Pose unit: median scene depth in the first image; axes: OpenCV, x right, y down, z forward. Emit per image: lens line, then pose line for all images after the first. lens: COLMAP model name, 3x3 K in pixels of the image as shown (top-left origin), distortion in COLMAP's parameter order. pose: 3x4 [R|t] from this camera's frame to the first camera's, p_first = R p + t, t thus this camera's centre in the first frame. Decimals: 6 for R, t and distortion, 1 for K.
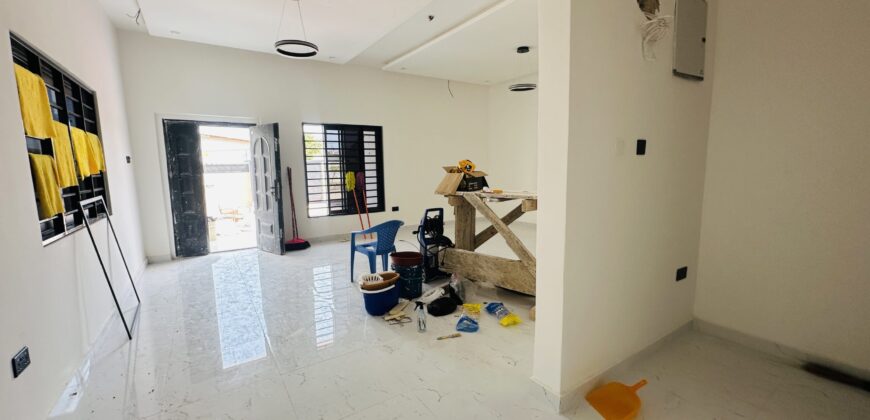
lens RADIAL K [[349.2, 0, 435.0], [0, 349.2, 210.0], [0, 0, 1]] dist [-0.000853, 0.000491]
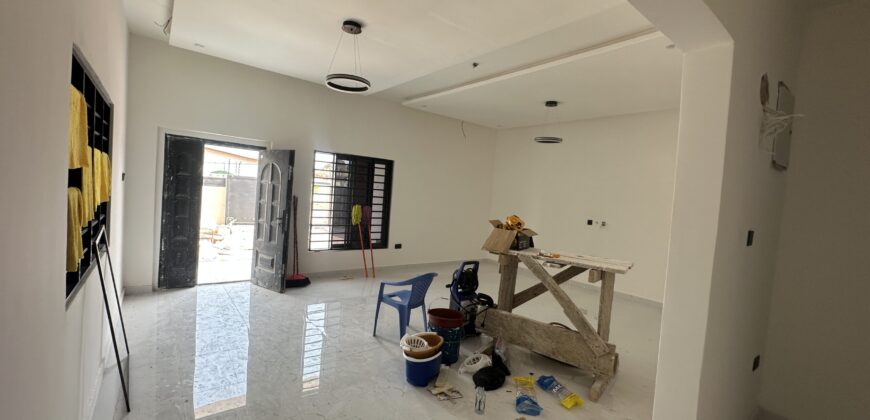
lens RADIAL K [[349.2, 0, 435.0], [0, 349.2, 210.0], [0, 0, 1]] dist [-0.000853, 0.000491]
pose [[0.992275, 0.085851, 0.089558, -0.152051], [-0.078721, 0.993655, -0.080325, -0.046442], [-0.095886, 0.072654, 0.992737, 0.050655]]
